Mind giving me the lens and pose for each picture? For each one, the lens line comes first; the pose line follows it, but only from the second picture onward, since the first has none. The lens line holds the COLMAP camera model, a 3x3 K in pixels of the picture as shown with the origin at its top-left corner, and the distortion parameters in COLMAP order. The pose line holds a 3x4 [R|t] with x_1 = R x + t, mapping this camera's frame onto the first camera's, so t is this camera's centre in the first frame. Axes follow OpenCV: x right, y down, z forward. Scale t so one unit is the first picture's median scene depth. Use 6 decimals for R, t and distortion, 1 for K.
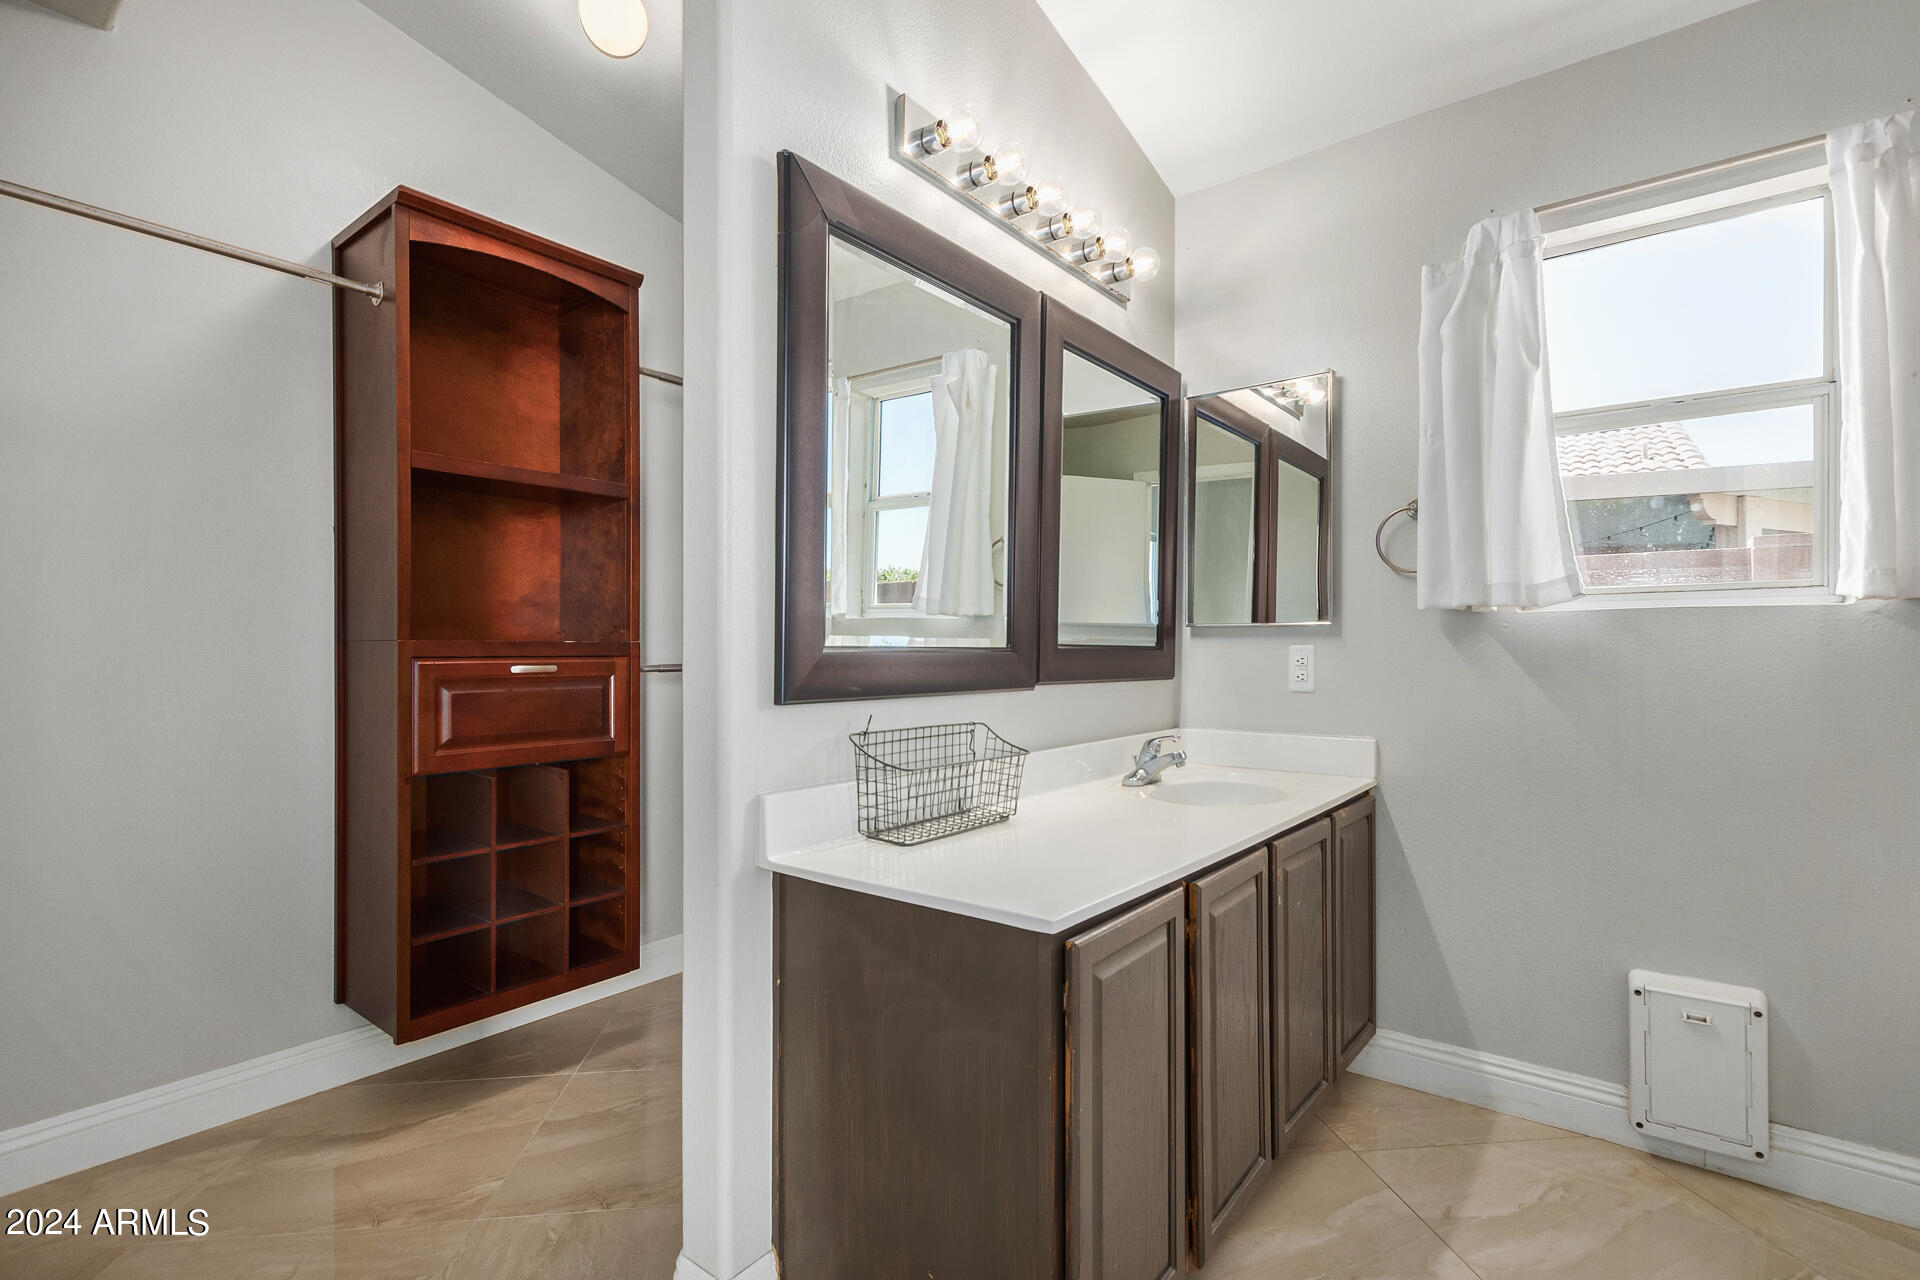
lens RADIAL K [[892.8, 0, 961.0], [0, 892.8, 651.6], [0, 0, 1]] dist [0.001917, -0.000349]
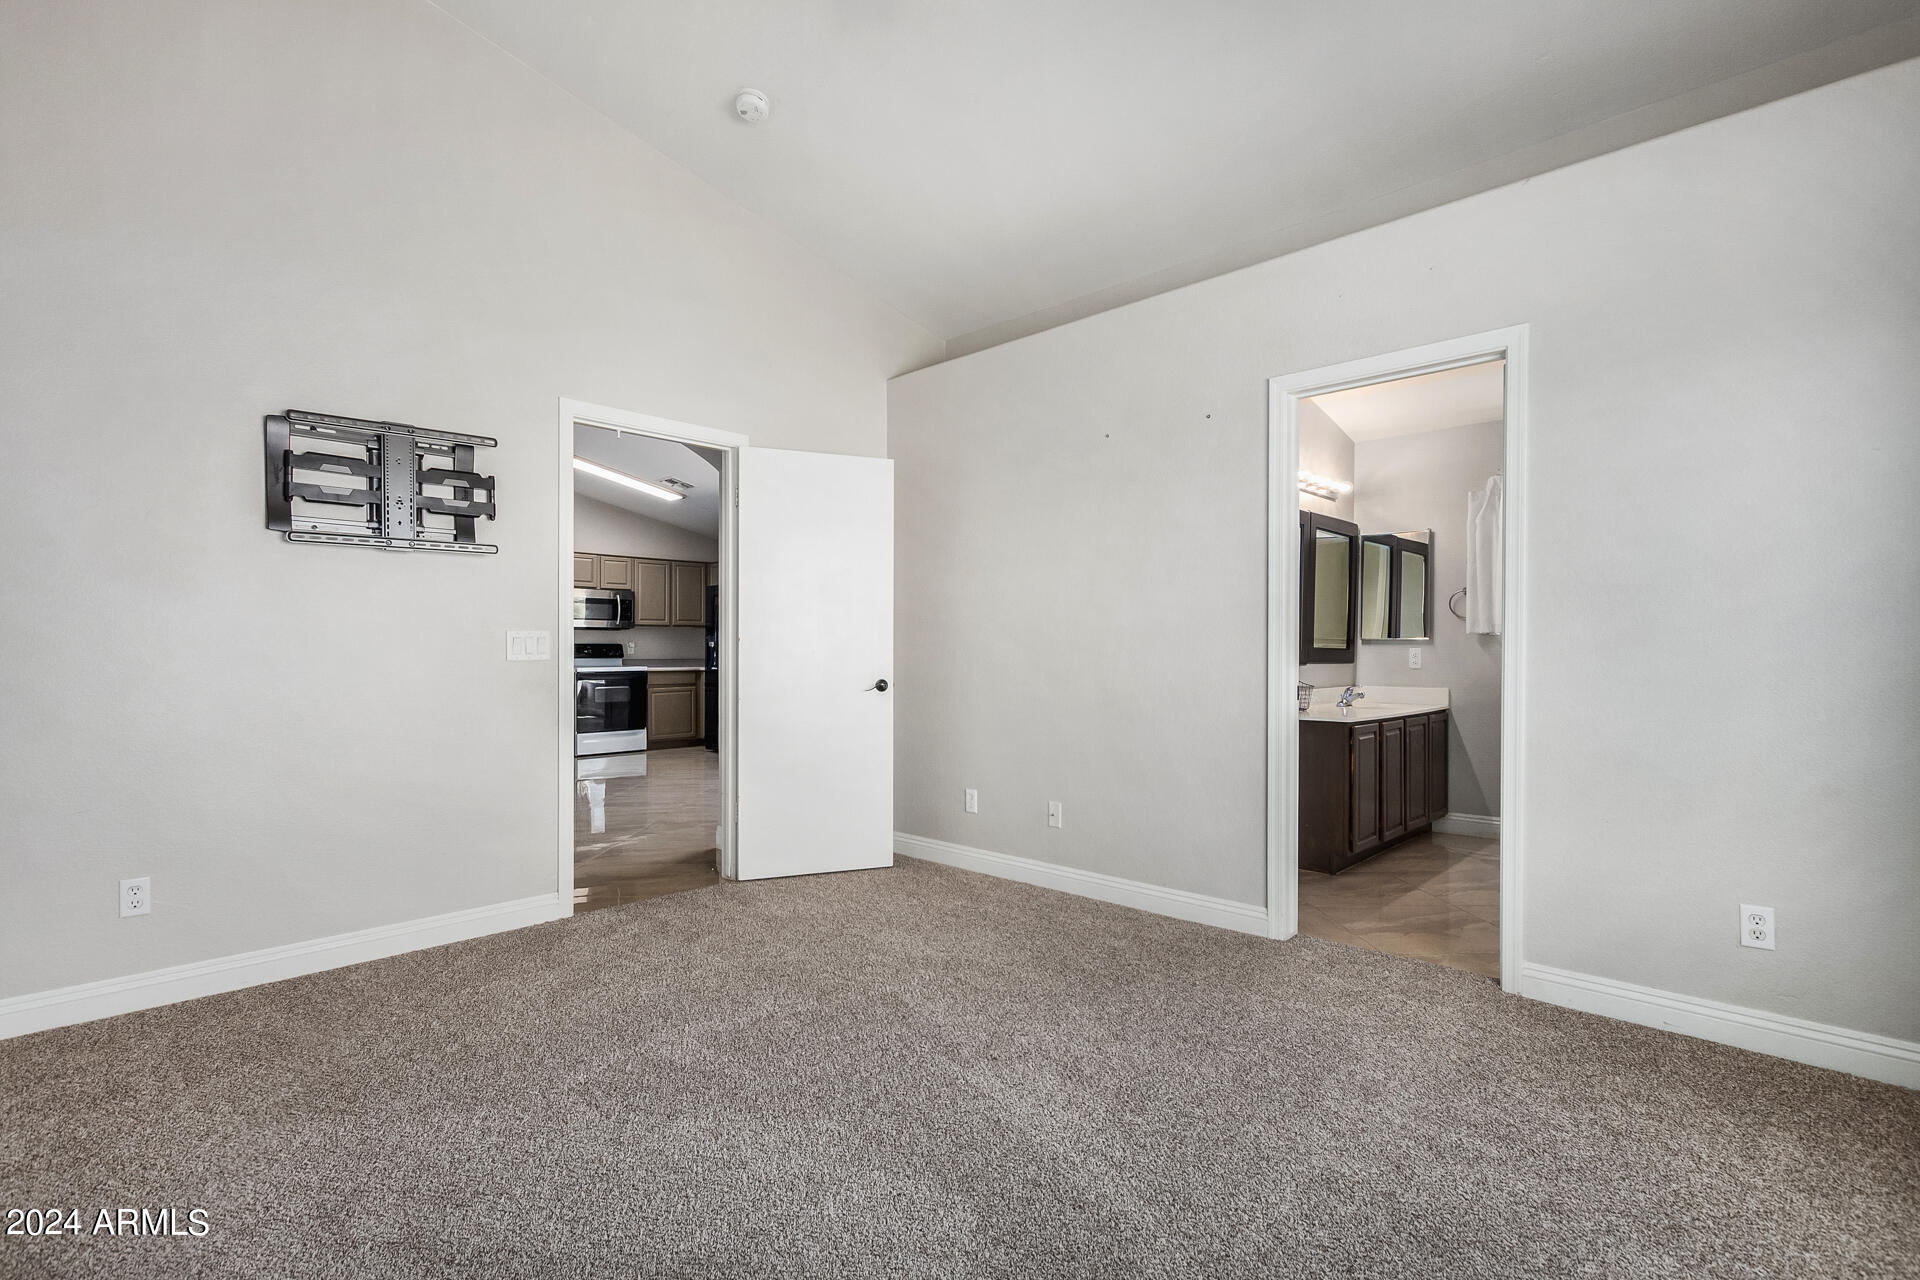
lens RADIAL K [[892.8, 0, 961.0], [0, 892.8, 651.6], [0, 0, 1]] dist [0.001917, -0.000349]
pose [[0.995191, 0.006855, -0.097709, -0.560310], [-0.007711, 0.999935, -0.008393, 0.030058], [0.097645, 0.009106, 0.995180, -1.407745]]
